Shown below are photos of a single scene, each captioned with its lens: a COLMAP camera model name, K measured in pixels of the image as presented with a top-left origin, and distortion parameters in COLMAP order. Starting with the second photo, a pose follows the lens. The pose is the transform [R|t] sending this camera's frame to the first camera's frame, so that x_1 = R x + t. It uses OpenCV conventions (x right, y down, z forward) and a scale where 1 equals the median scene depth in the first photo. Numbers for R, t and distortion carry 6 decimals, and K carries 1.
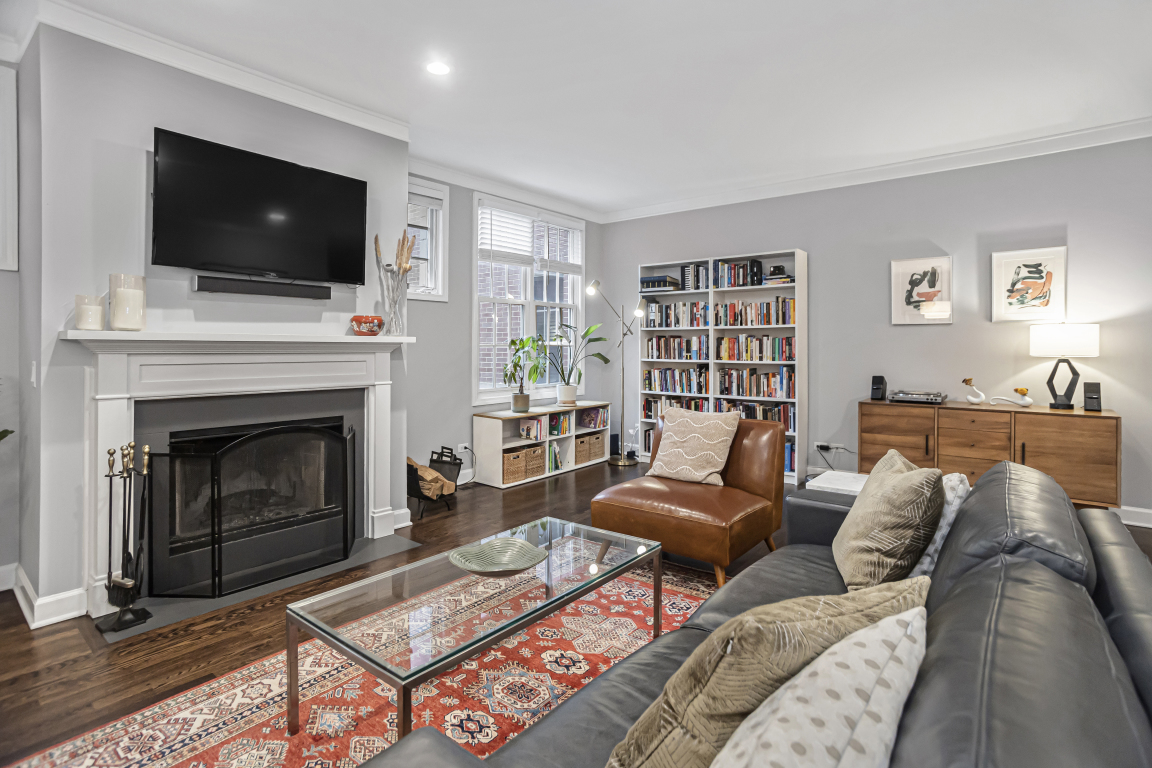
lens RADIAL K [[566.2, 0, 579.6], [0, 566.2, 345.6], [0, 0, 1]] dist [-0.050954, 0.021943]
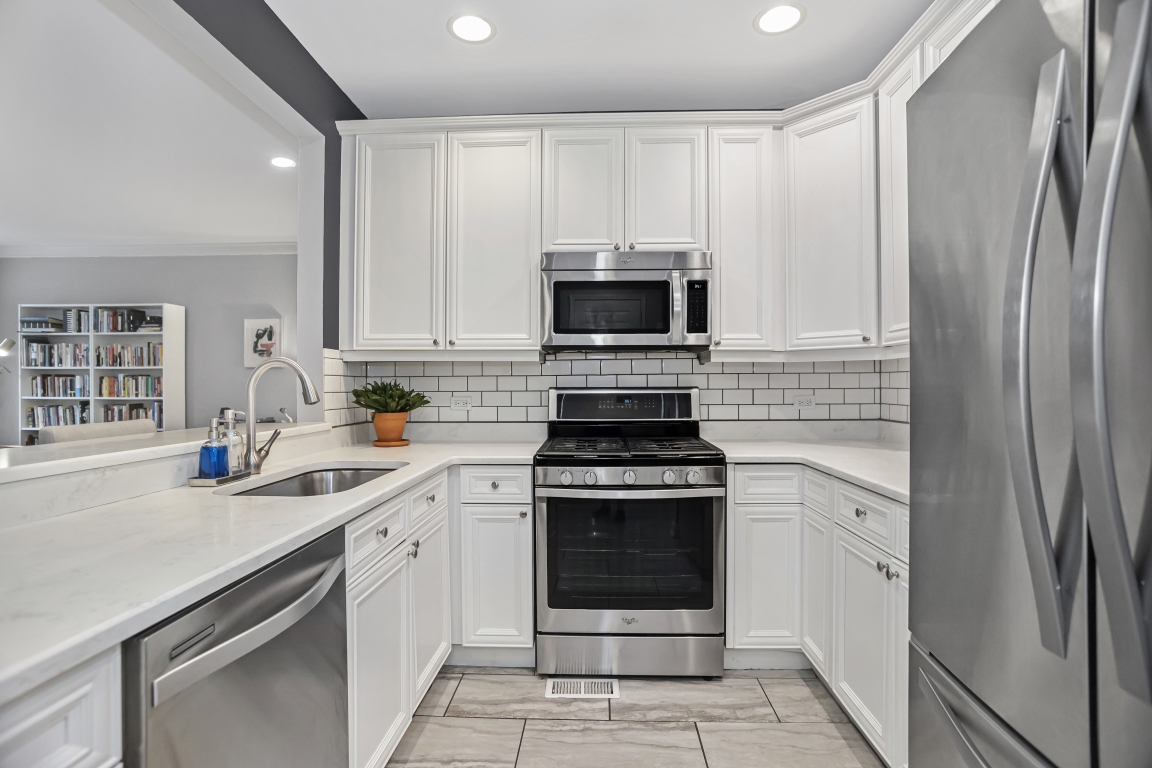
lens RADIAL K [[566.2, 0, 614.1], [0, 566.2, 382.6], [0, 0, 1]] dist [-0.050954, 0.021943]
pose [[0.807416, 0.000177, 0.589982, 0.456058], [-0.000788, 0.999999, 0.000779, -0.004408], [-0.589982, -0.001094, 0.807416, -0.506675]]
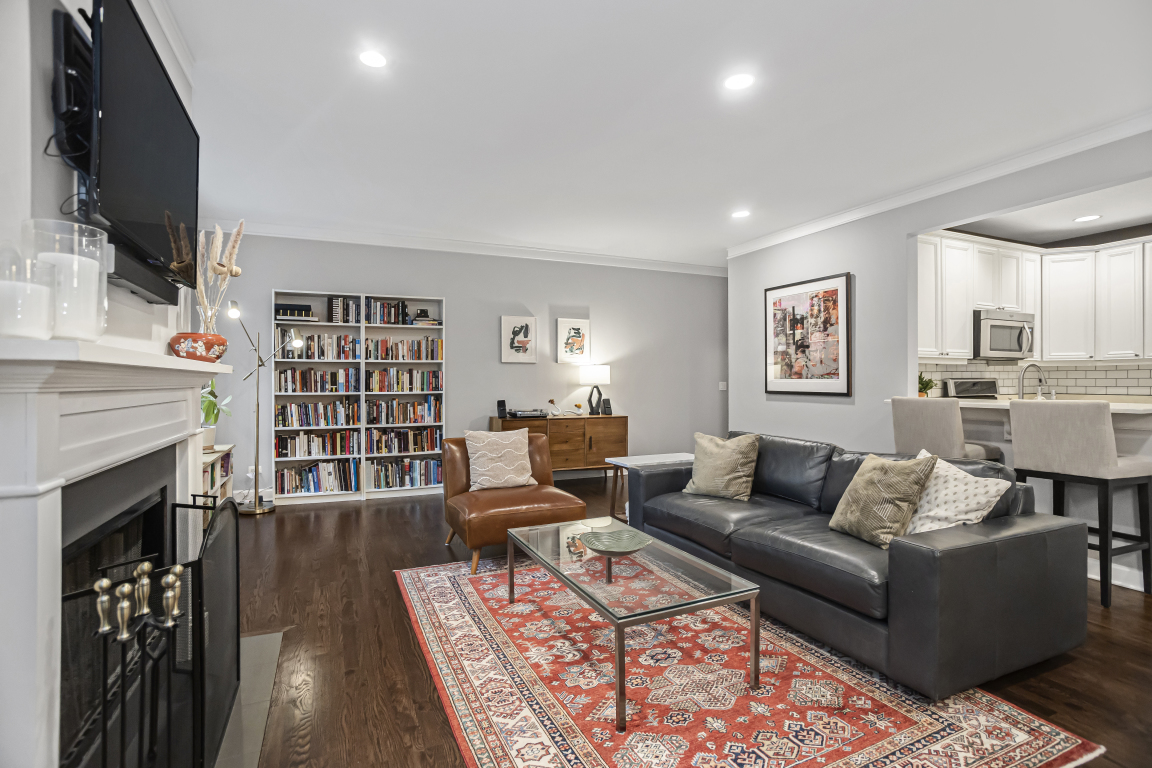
lens RADIAL K [[566.2, 0, 564.4], [0, 566.2, 379.5], [0, 0, 1]] dist [-0.050954, 0.021943]
pose [[0.457764, -0.003384, 0.889068, -0.557754], [0.000531, 0.999994, 0.003533, -0.000885], [-0.889074, -0.001145, 0.457762, 0.211832]]
